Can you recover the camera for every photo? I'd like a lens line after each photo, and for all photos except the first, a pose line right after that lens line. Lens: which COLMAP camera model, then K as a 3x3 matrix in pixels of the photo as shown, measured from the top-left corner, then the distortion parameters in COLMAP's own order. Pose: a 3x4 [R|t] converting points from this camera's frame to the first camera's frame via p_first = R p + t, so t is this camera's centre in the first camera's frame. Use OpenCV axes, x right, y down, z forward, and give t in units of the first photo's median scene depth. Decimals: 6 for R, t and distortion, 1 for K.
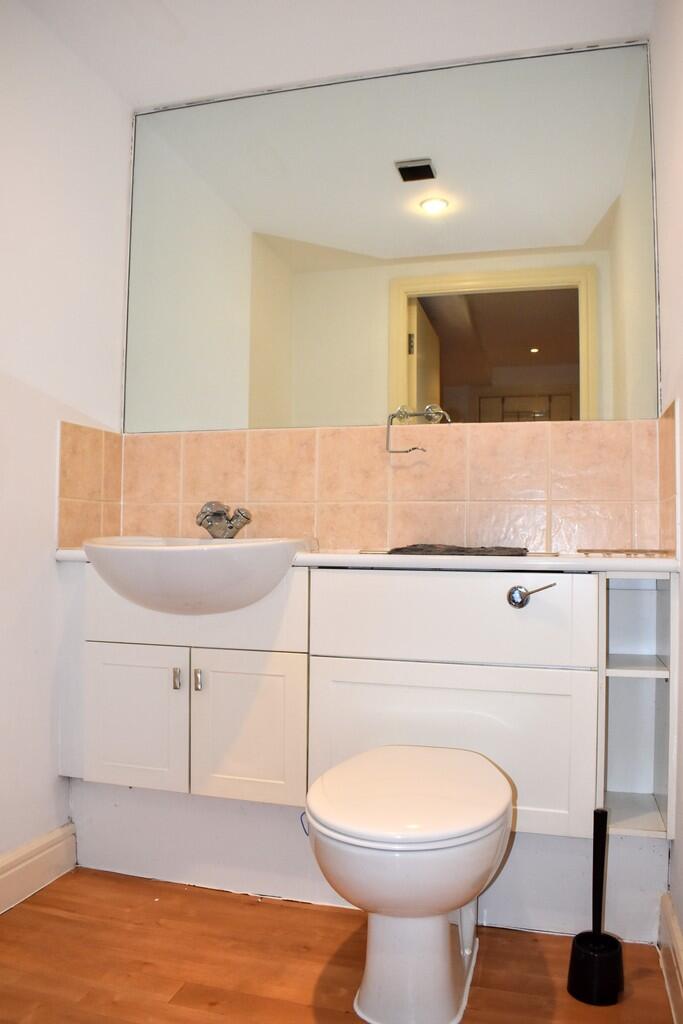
lens RADIAL K [[795.0, 0, 341.5], [0, 795.0, 509.5], [0, 0, 1]] dist [-0.095698, 0.012187]
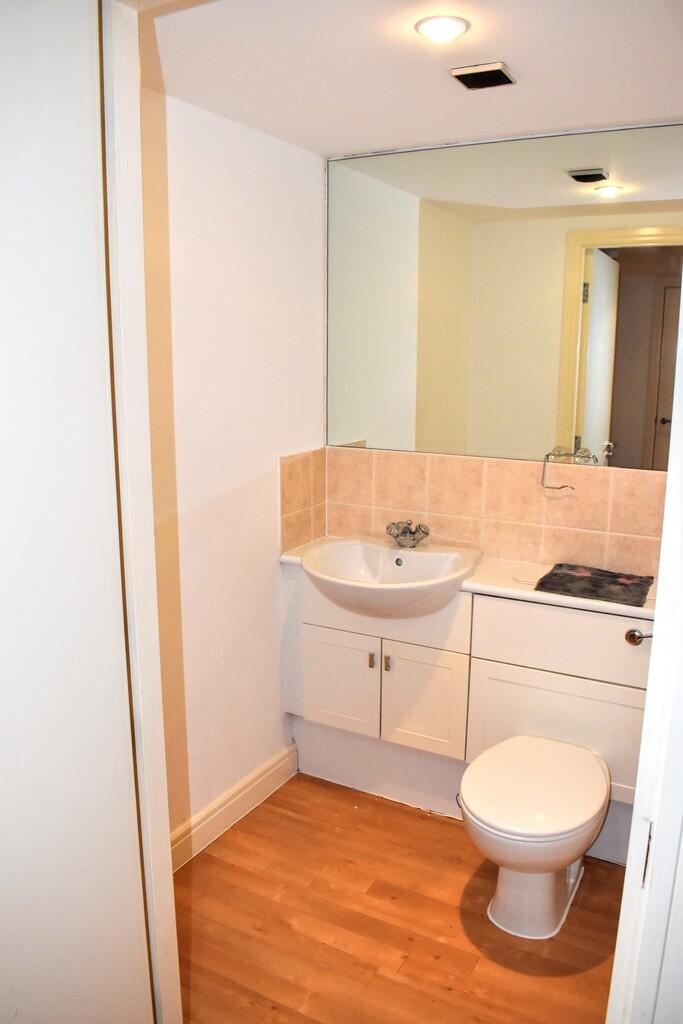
lens RADIAL K [[795.0, 0, 339.1], [0, 795.0, 516.0], [0, 0, 1]] dist [-0.095698, 0.012187]
pose [[0.973223, 0.041347, -0.226114, 0.031009], [0.013828, 0.971377, 0.237141, -0.325633], [0.229447, -0.233918, 0.944794, -0.219716]]
